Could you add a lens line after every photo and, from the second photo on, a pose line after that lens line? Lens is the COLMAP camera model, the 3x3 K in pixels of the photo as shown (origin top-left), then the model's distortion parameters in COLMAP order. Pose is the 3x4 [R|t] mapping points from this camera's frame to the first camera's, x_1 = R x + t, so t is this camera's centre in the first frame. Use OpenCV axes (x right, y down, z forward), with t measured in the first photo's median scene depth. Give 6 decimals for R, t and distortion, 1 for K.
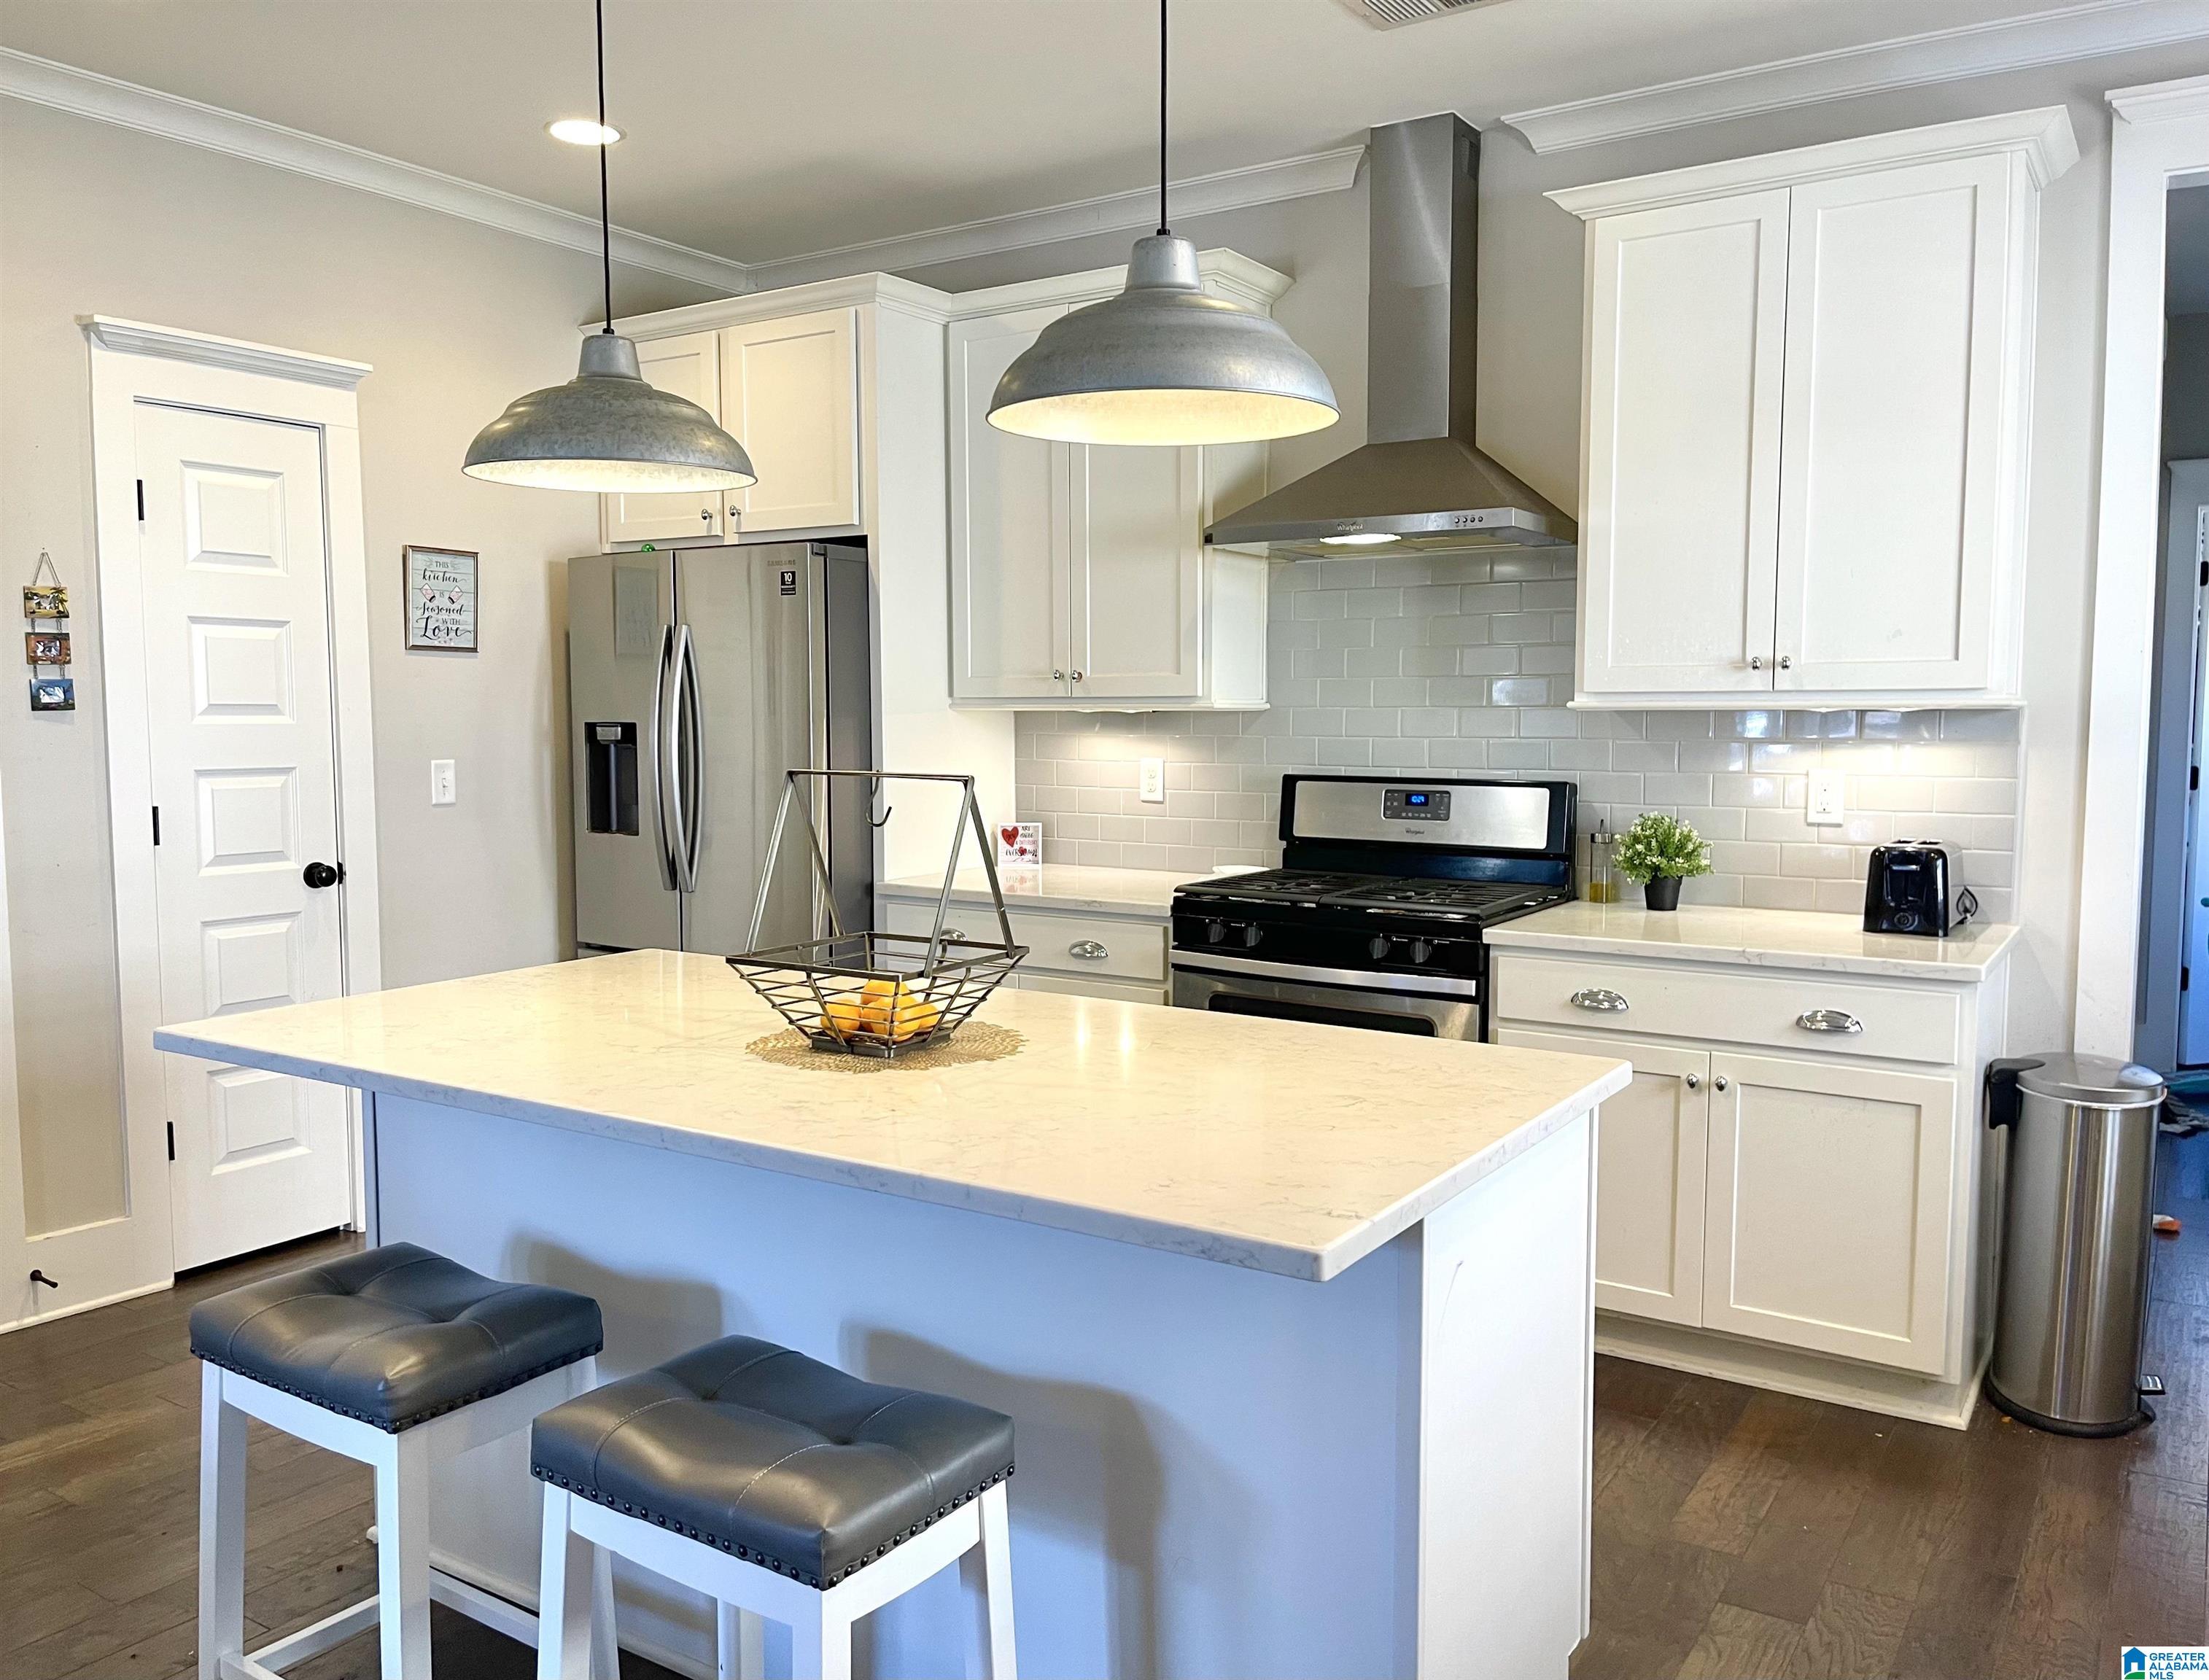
lens RADIAL K [[1671.0, 0, 1104.5], [0, 1671.0, 840.0], [0, 0, 1]] dist [0.099014, -0.135757]
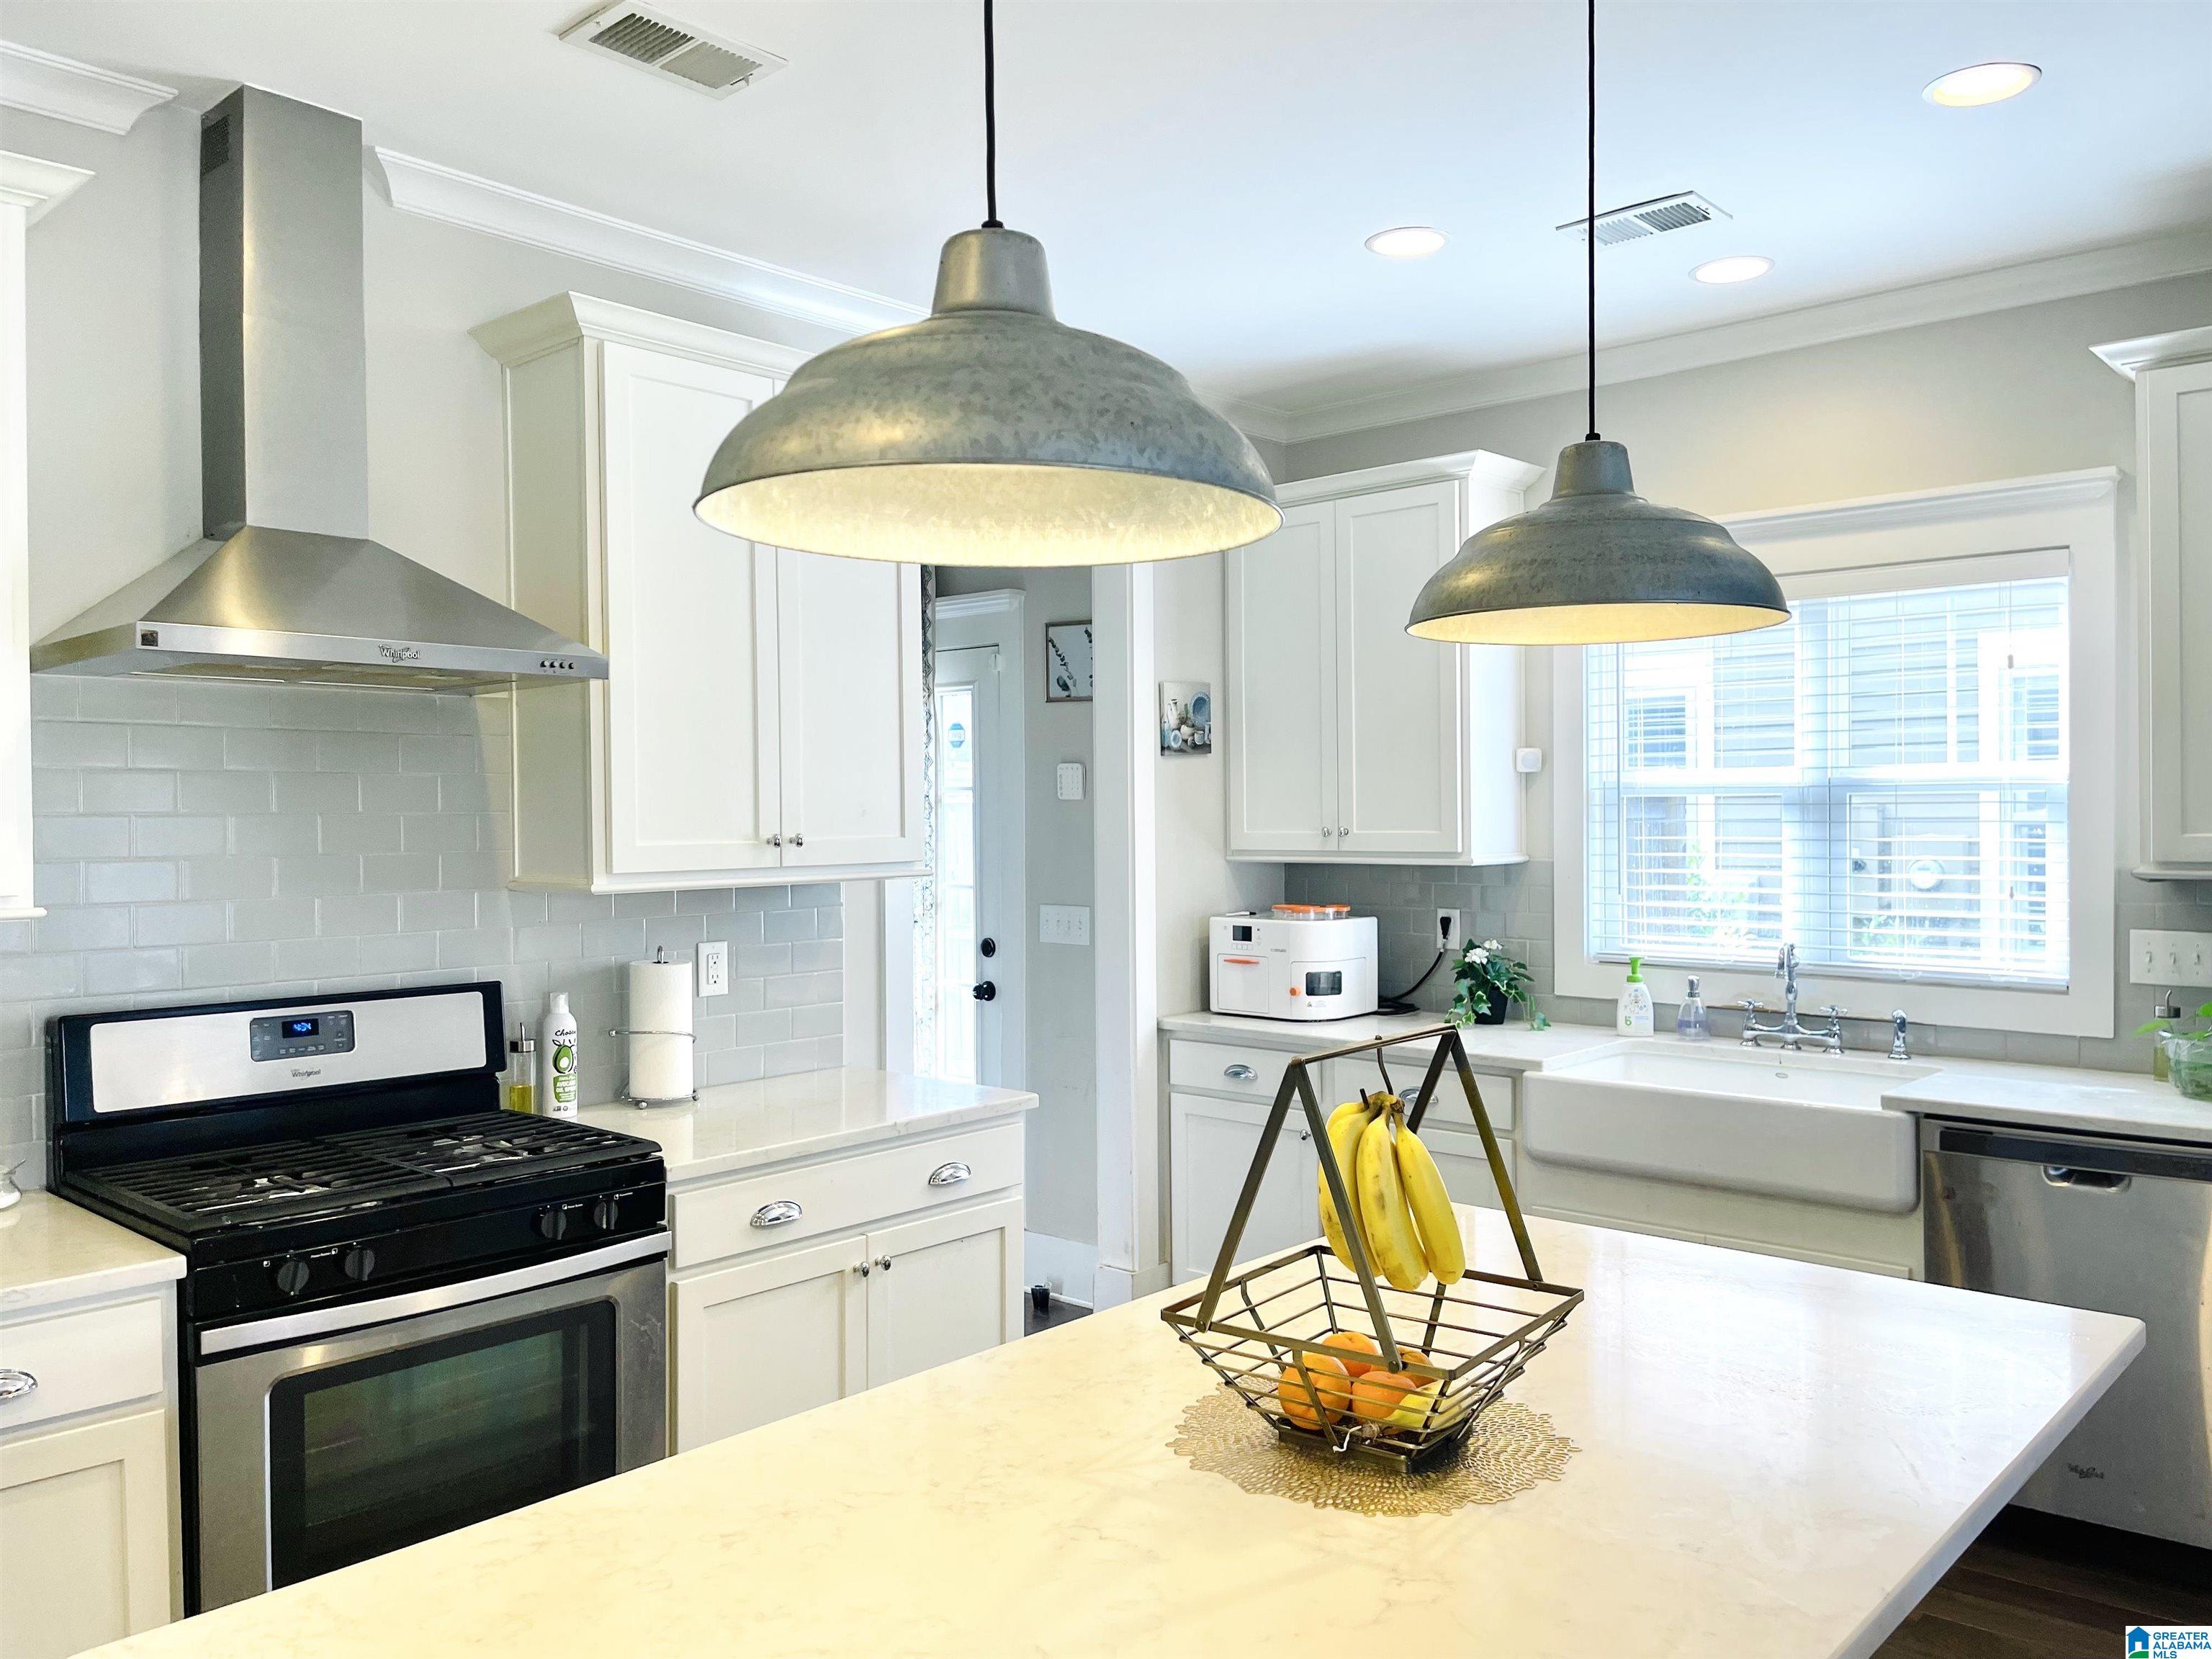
lens RADIAL K [[1660.6, 0, 1106.6], [0, 1660.6, 837.5], [0, 0, 1]] dist [0.069072, -0.130682]
pose [[0.141145, -0.013460, 0.989897, -0.460968], [0.087638, 0.996152, 0.001050, -0.074462], [-0.986102, 0.086604, 0.141781, 0.552058]]
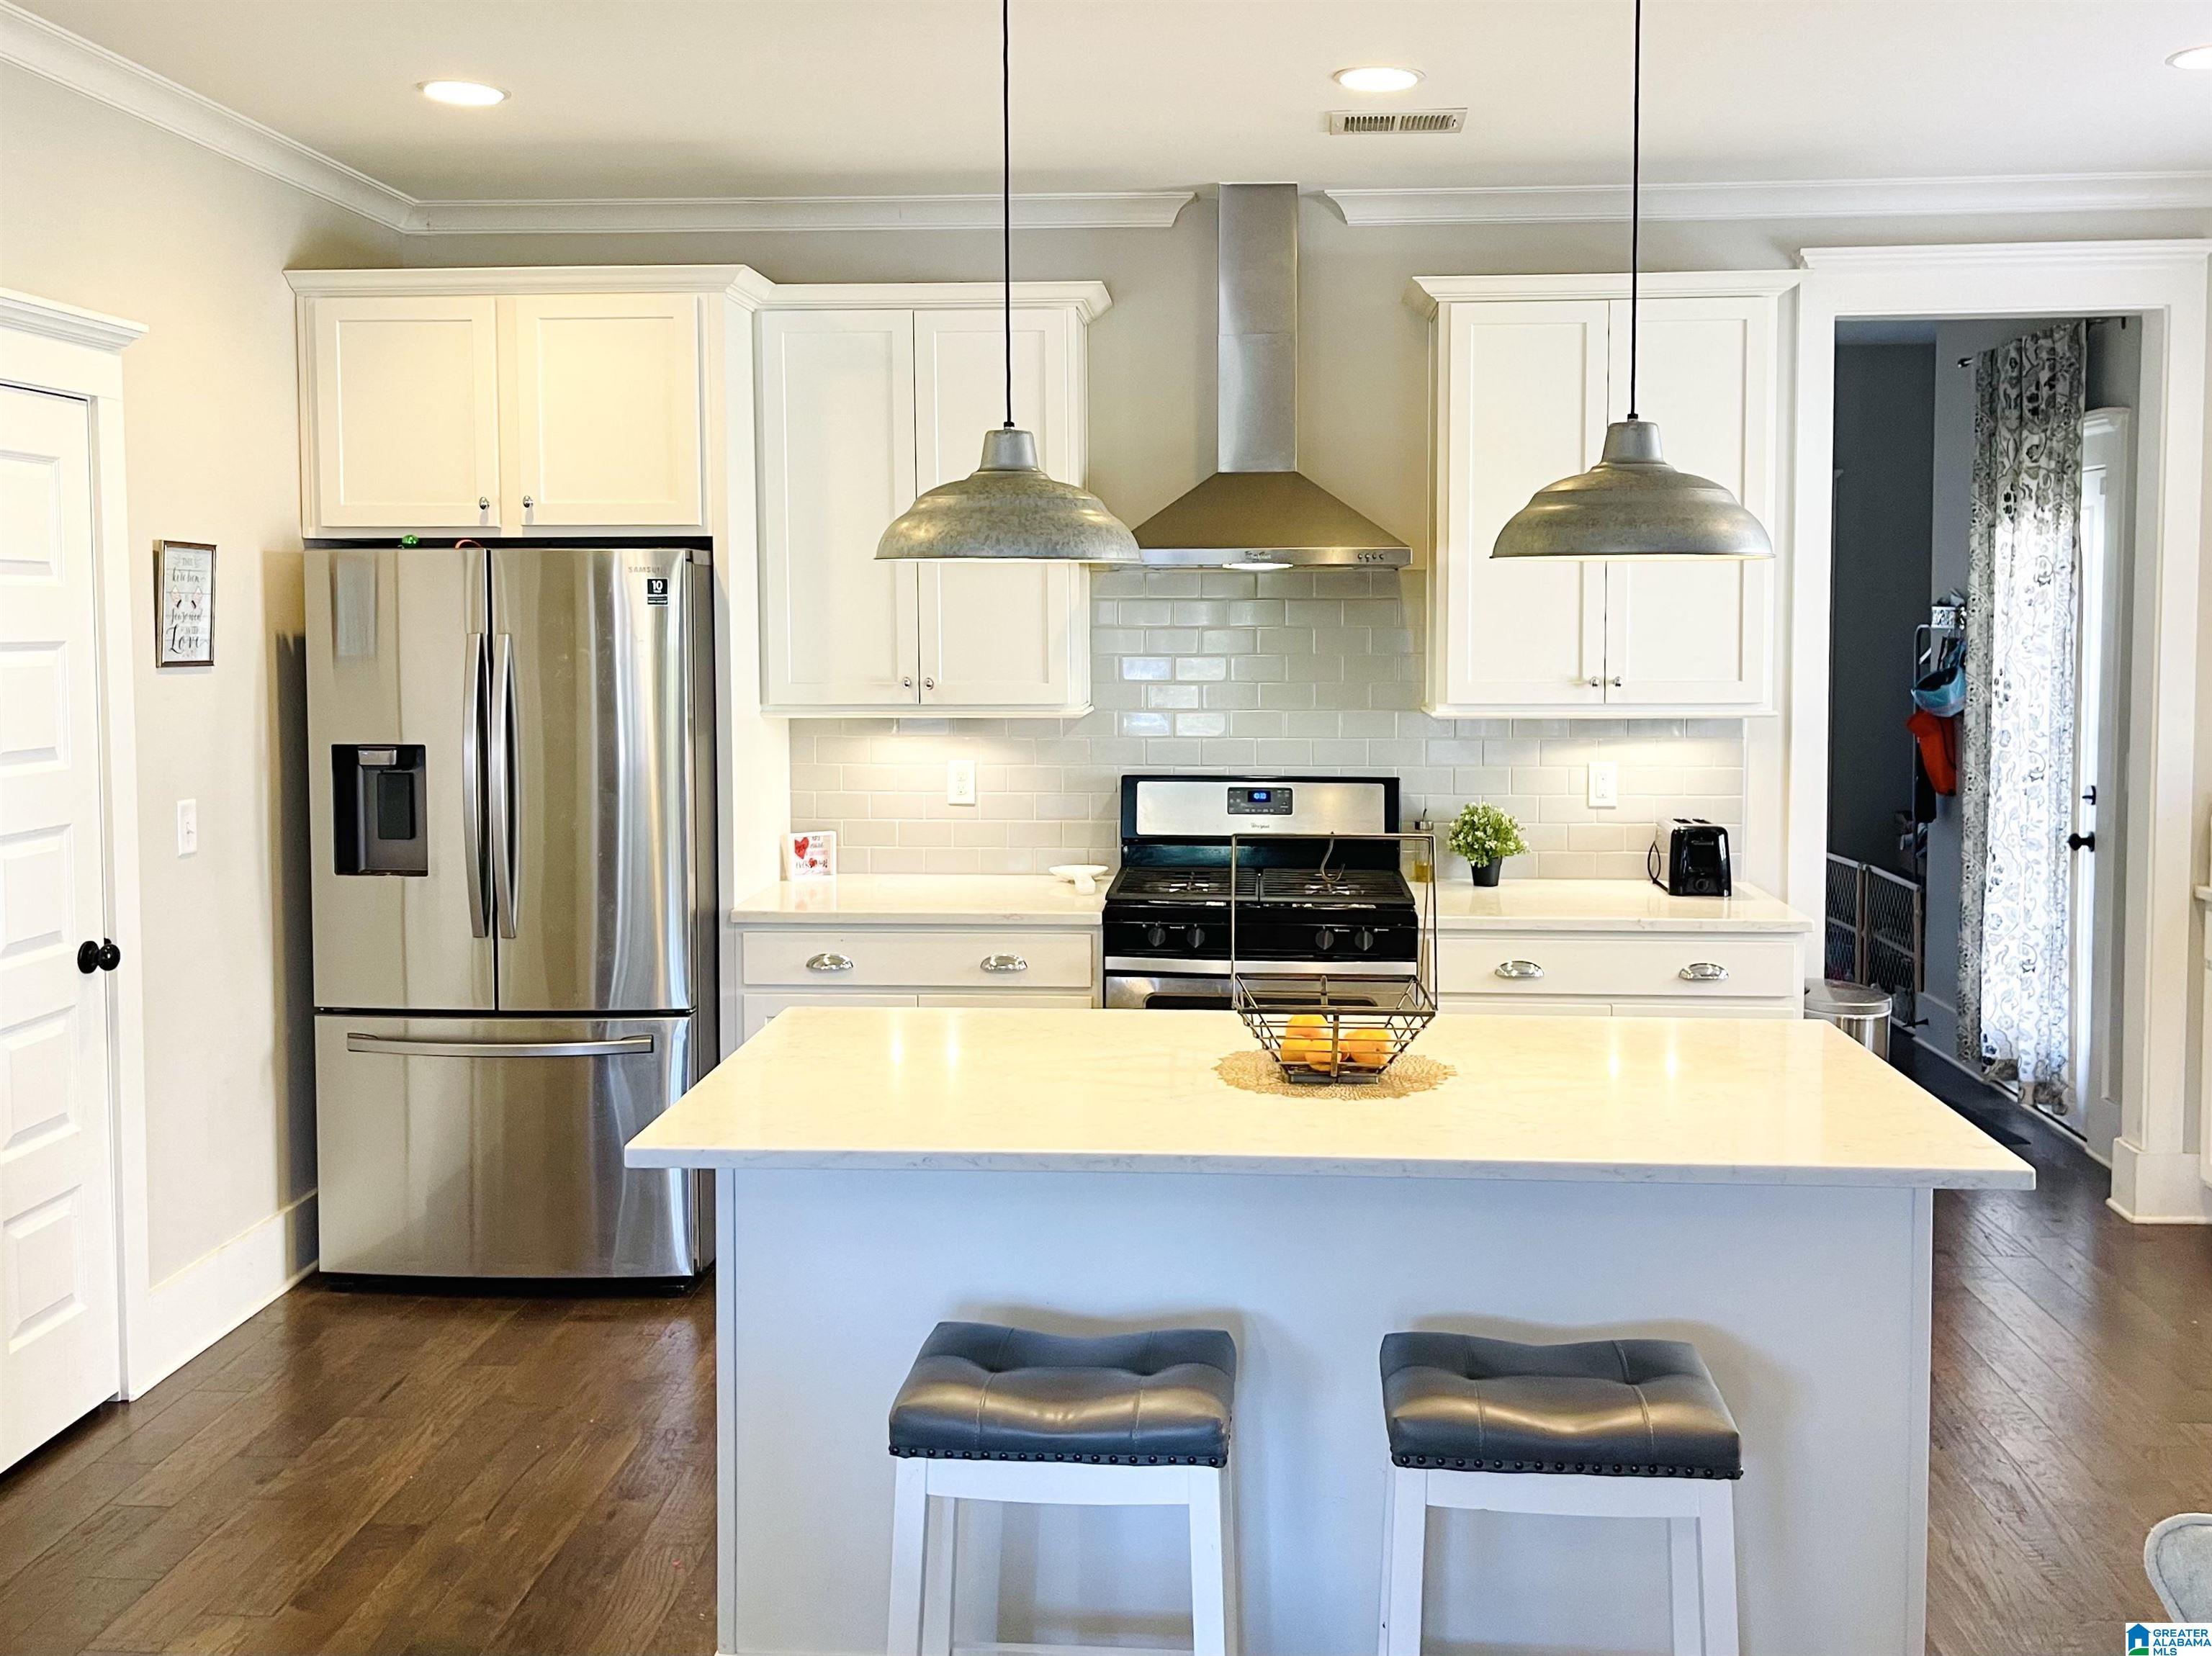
lens RADIAL K [[1957.1, 0, 1113.7], [0, 1957.1, 717.1], [0, 0, 1]] dist [0.061394, -0.007434]
pose [[0.871259, -0.027298, 0.490064, -0.506993], [0.040751, 0.999028, -0.016800, -0.057288], [-0.489130, 0.034608, 0.871524, -0.054380]]
